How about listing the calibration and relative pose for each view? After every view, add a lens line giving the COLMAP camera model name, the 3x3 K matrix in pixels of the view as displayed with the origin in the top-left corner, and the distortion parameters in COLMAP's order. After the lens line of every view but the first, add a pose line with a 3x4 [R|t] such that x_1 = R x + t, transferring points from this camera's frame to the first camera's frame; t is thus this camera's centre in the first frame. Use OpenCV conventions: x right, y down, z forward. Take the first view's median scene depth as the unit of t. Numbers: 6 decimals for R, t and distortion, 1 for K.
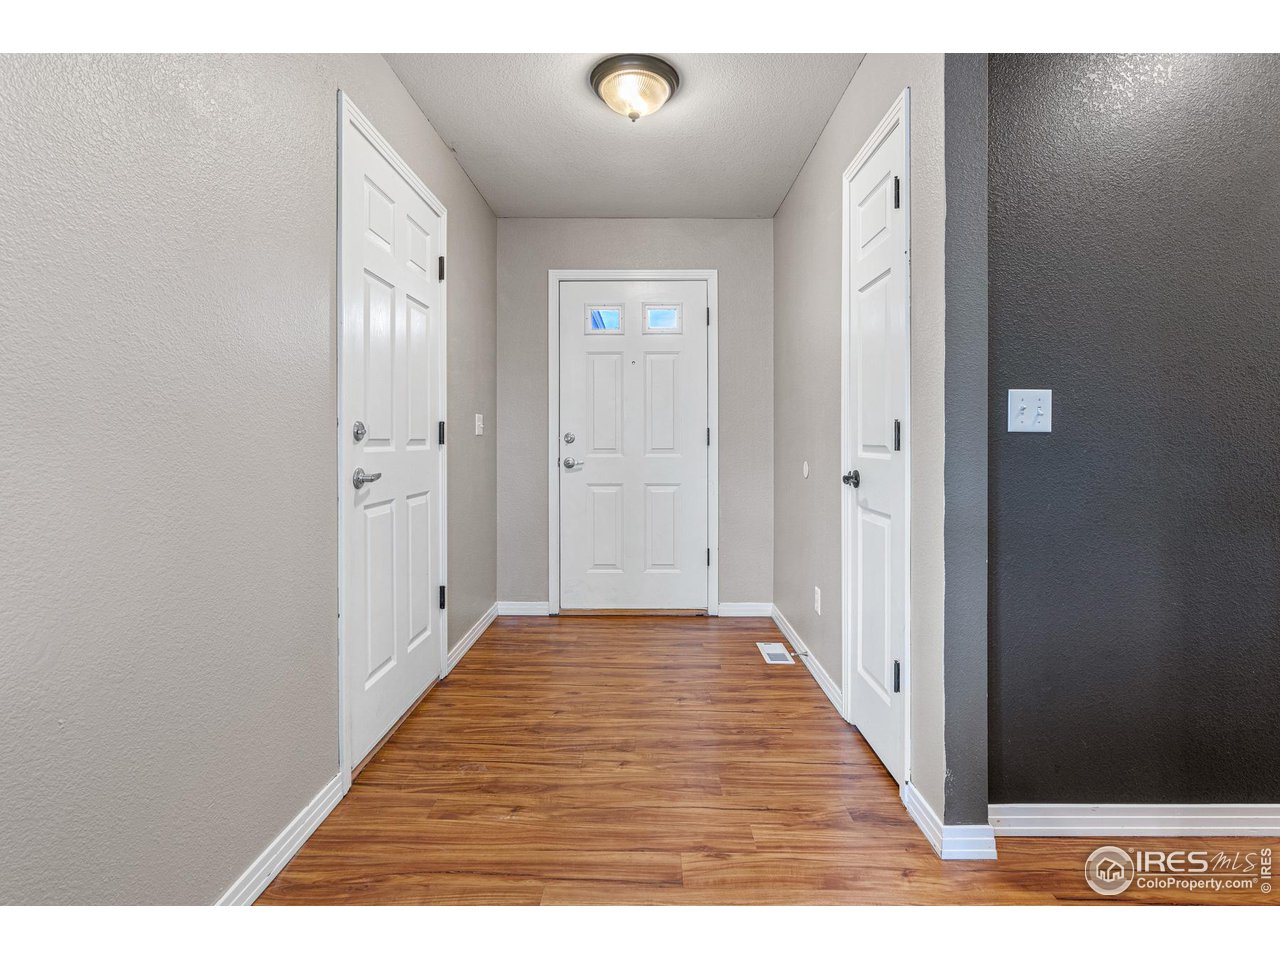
lens RADIAL K [[609.4, 0, 645.4], [0, 609.4, 443.9], [0, 0, 1]] dist [-0.000671, -0.000008]
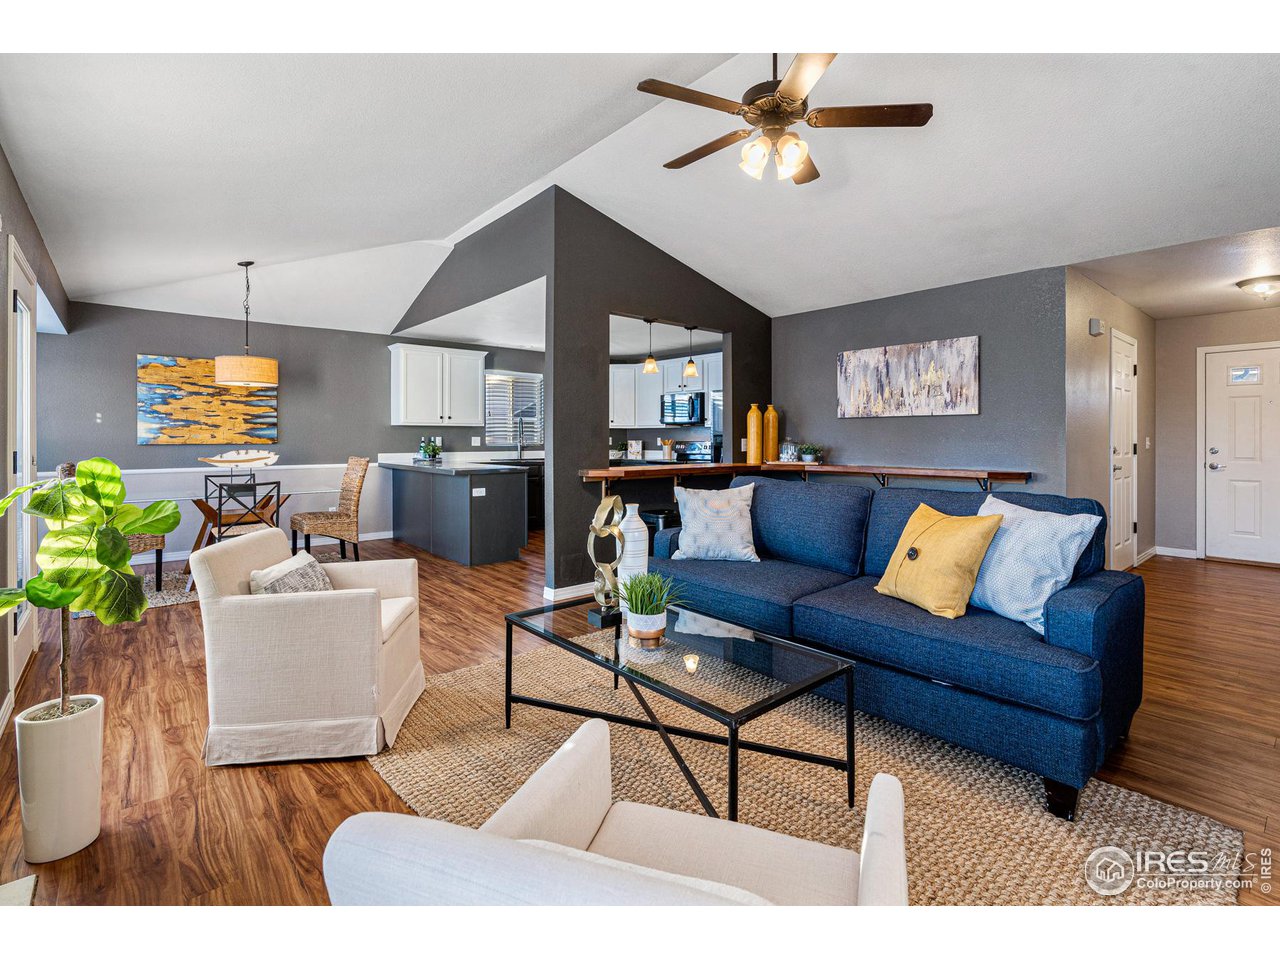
lens RADIAL K [[605.1, 0, 640.3], [0, 605.1, 437.7], [0, 0, 1]] dist [-0.005700, 0.001743]
pose [[0.659165, 0.000543, -0.751998, 0.102426], [-0.007838, 0.999950, -0.006149, -0.030767], [0.751958, 0.009948, 0.659136, -1.640675]]
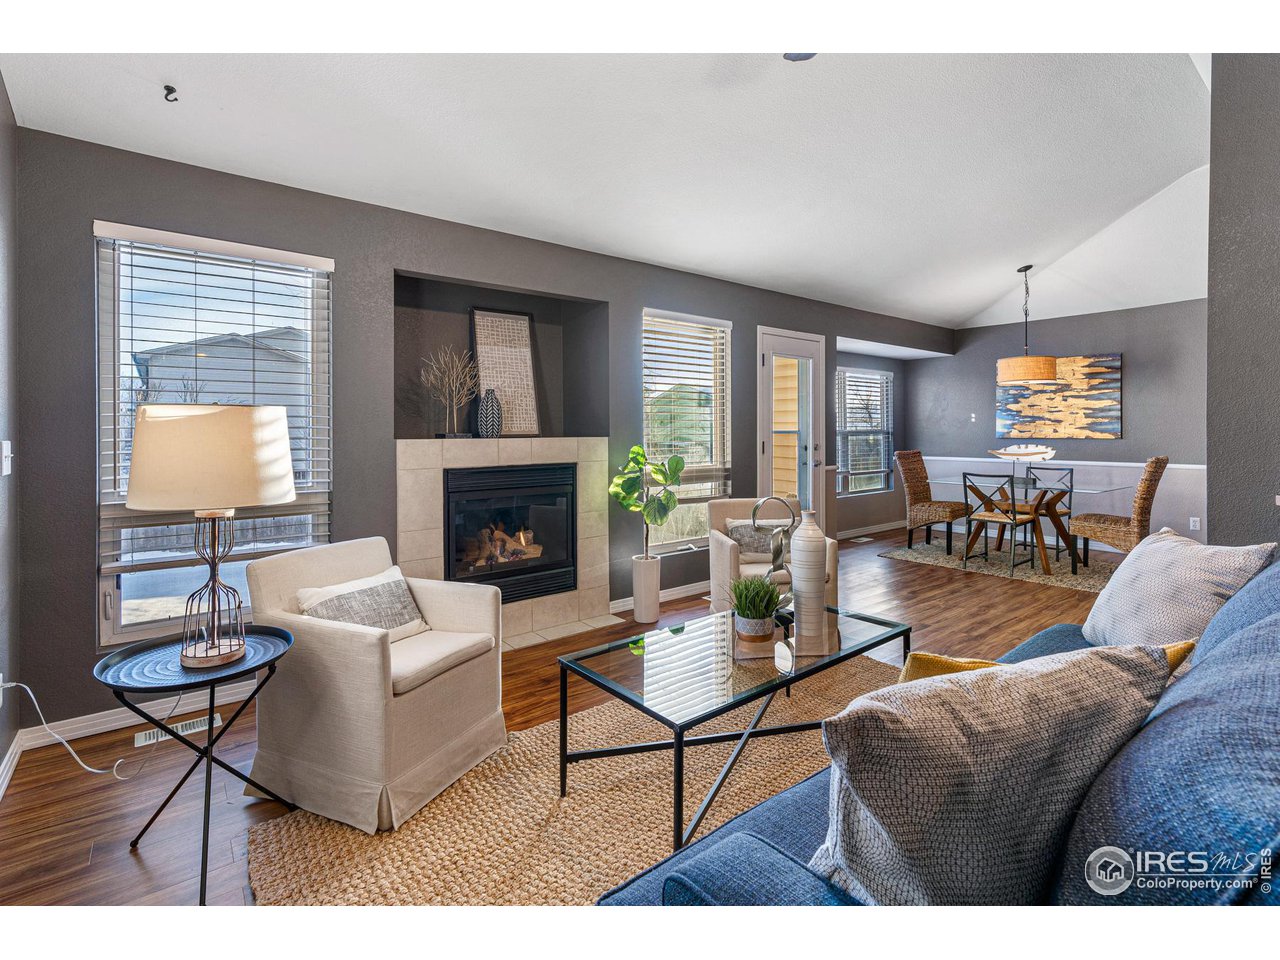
lens RADIAL K [[605.1, 0, 644.8], [0, 605.1, 434.8], [0, 0, 1]] dist [-0.005700, 0.001743]
pose [[-0.772942, 0.008469, -0.634420, 0.123949], [-0.001911, 0.999875, 0.015675, -0.055593], [0.634474, 0.013328, -0.772830, -0.546719]]
